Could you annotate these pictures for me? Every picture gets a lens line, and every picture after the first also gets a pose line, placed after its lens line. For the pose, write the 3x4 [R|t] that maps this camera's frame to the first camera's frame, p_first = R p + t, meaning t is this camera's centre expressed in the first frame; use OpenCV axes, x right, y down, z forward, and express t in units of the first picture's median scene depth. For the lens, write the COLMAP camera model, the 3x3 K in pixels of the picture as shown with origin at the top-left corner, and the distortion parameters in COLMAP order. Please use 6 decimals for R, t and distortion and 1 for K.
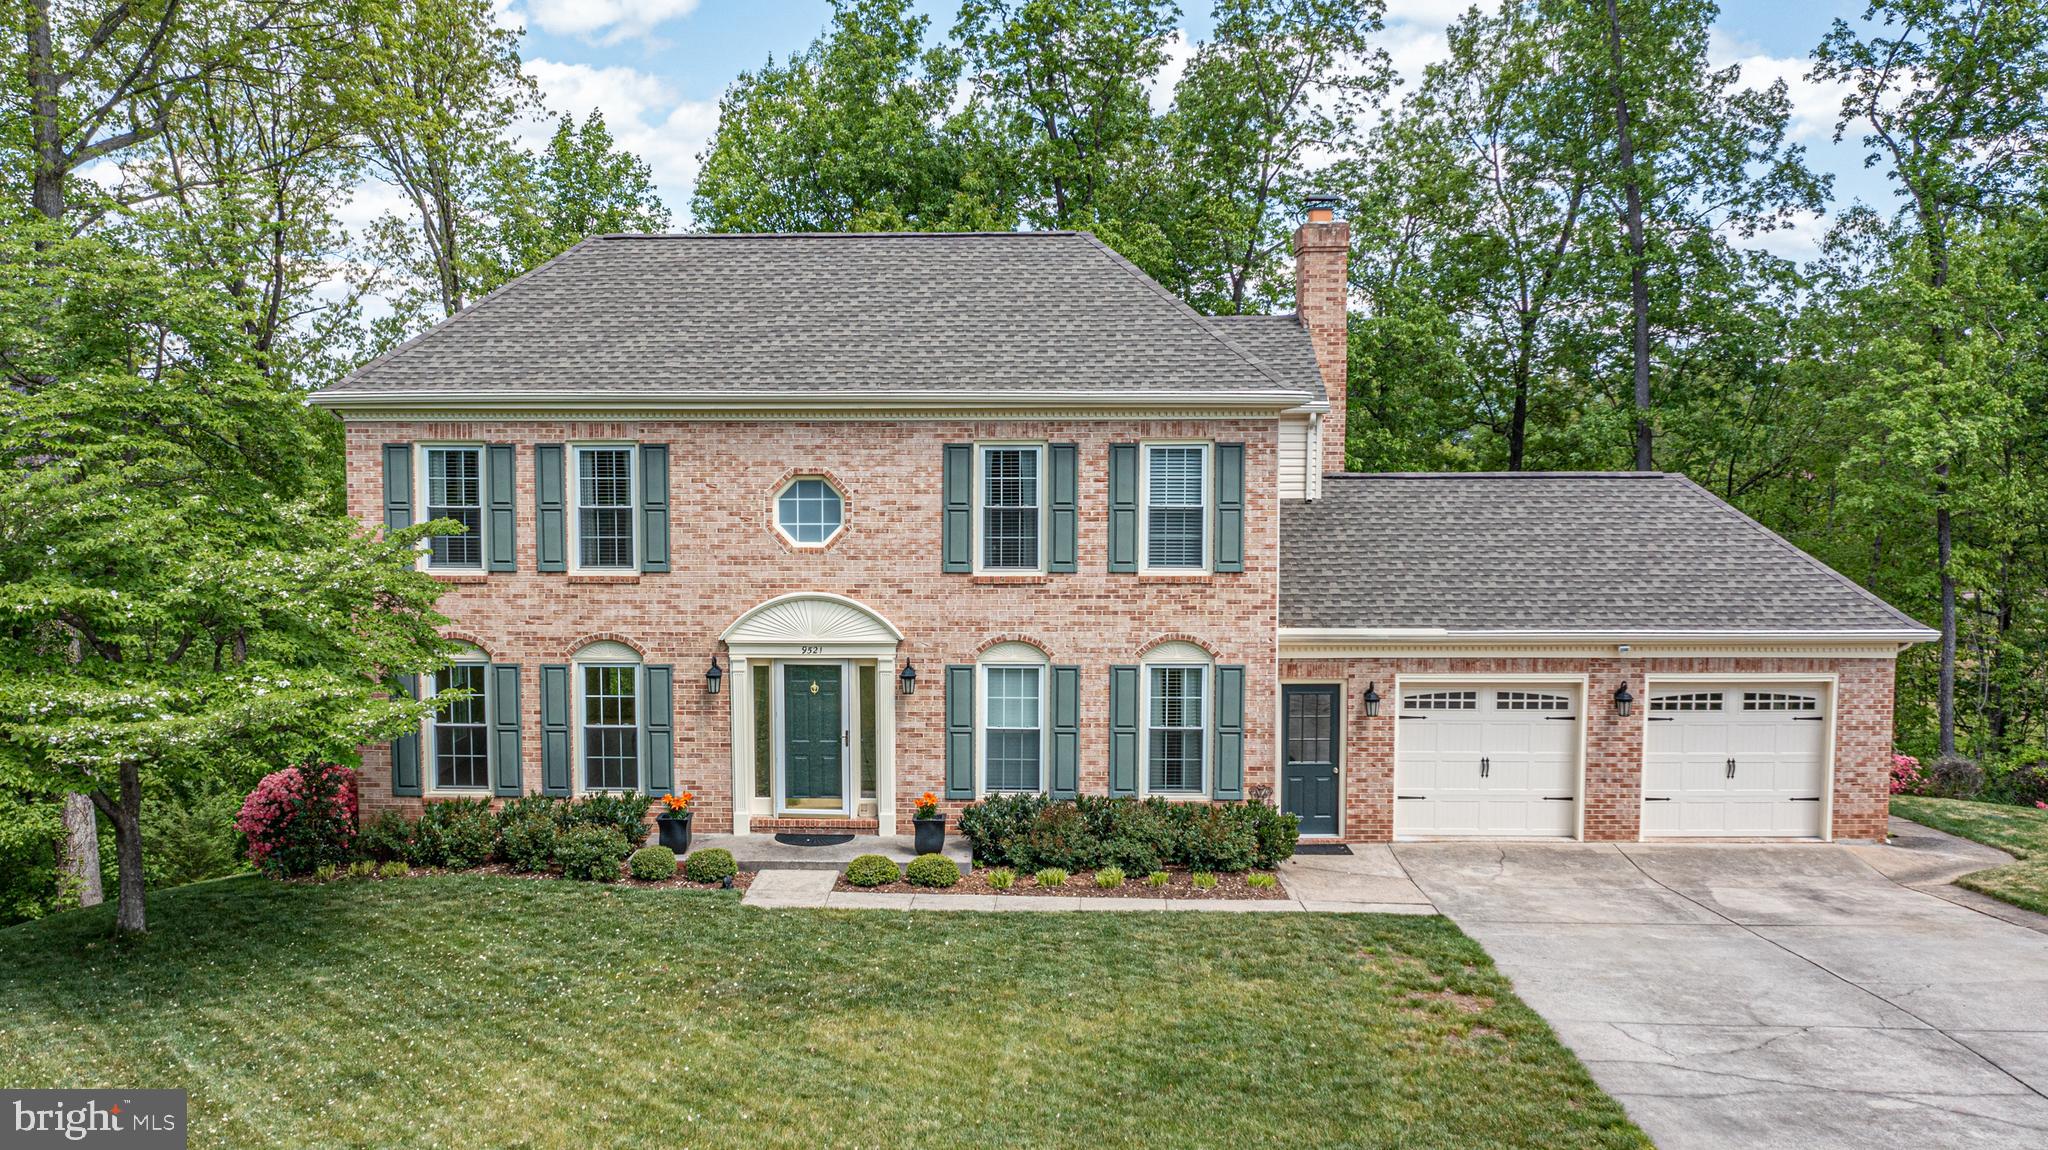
lens RADIAL K [[1769.5, 0, 981.9], [0, 1769.5, 570.9], [0, 0, 1]] dist [-0.026897, 0.015753]
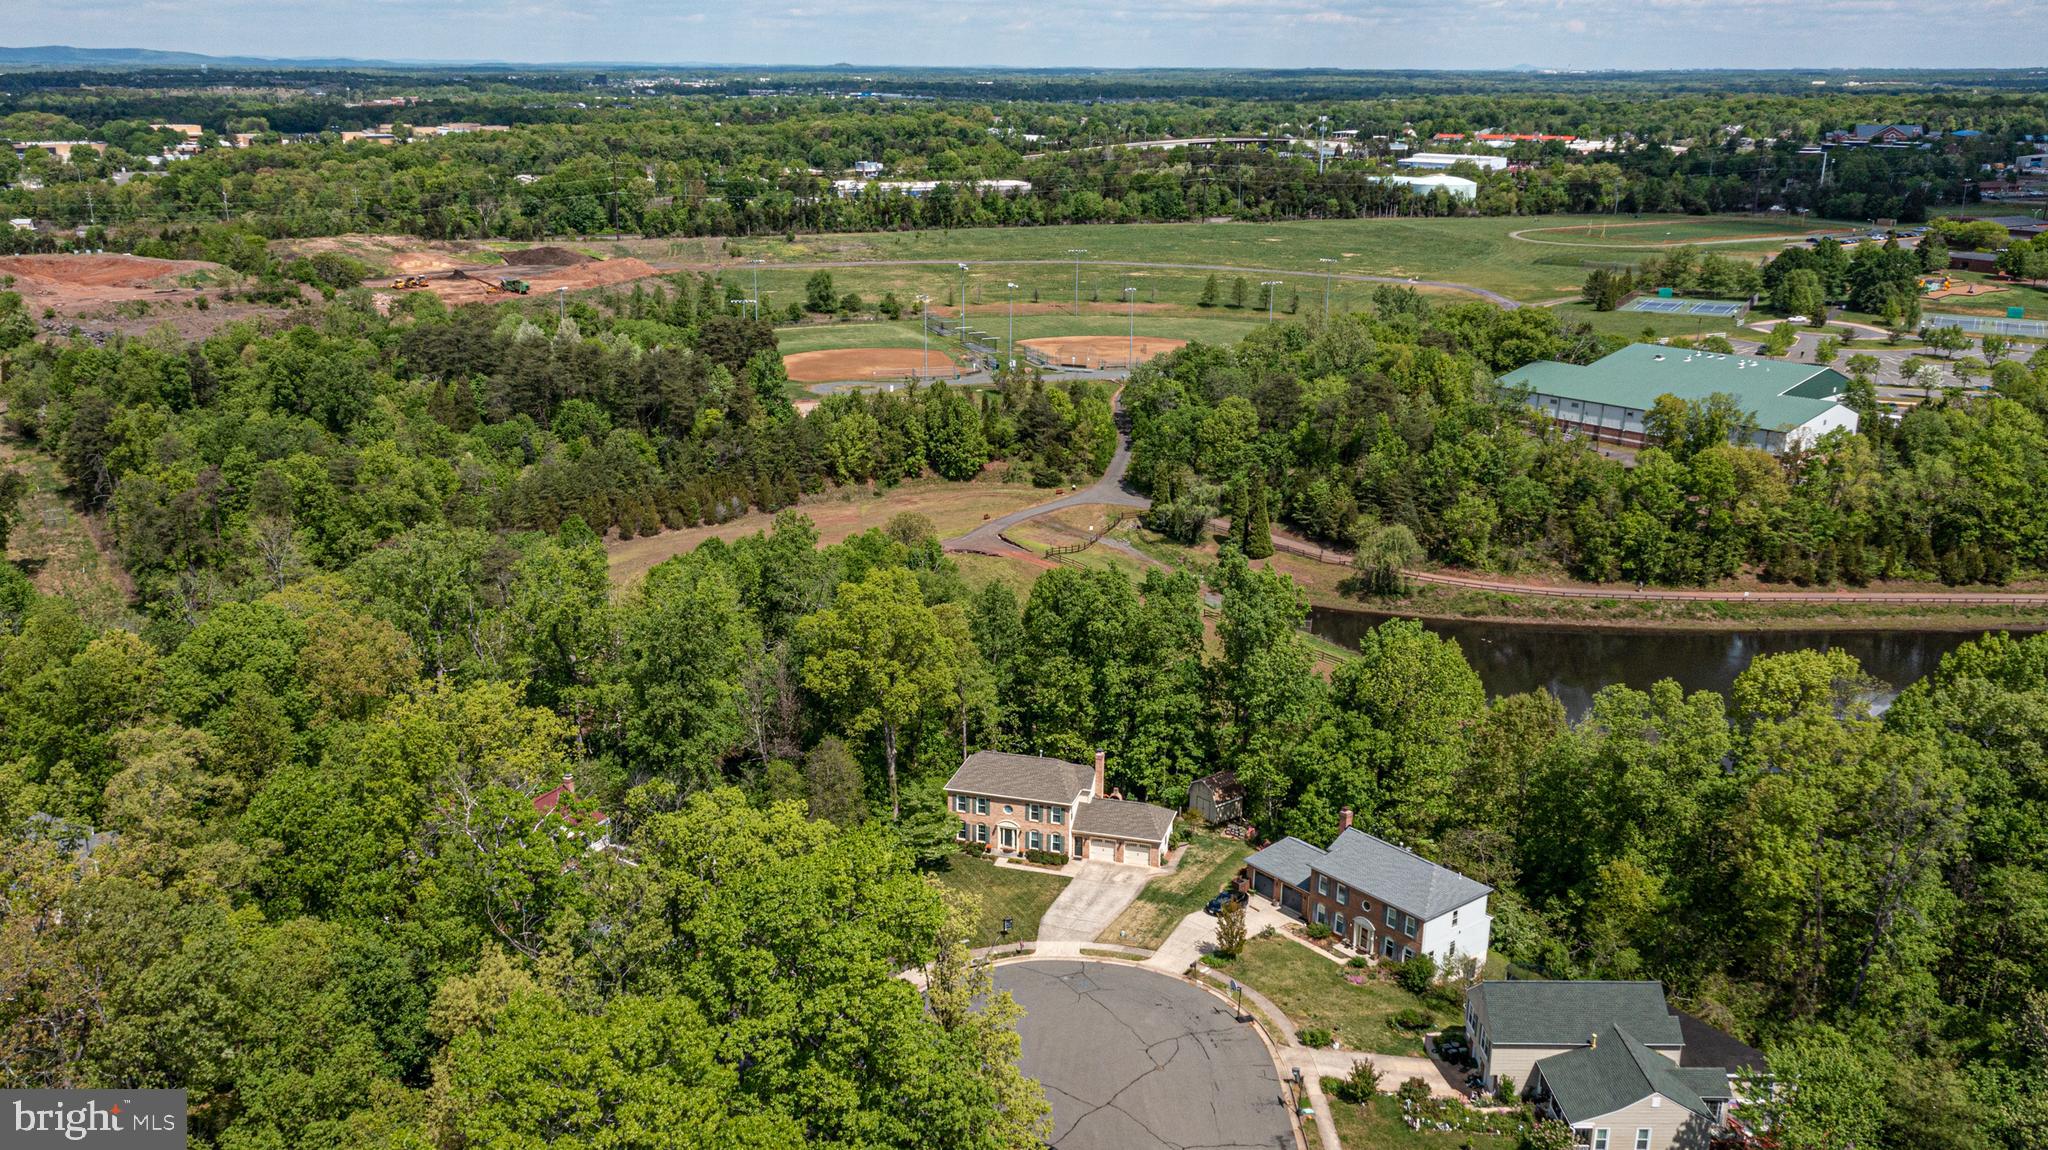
lens RADIAL K [[1659.9, 0, 1023.4], [0, 1659.9, 579.9], [0, 0, 1]] dist [-0.025735, 0.016767]
pose [[0.971289, 0.081120, -0.223646, 1.431923], [-0.031099, 0.975297, 0.218697, -2.481495], [0.235862, -0.205463, 0.949818, -5.356990]]
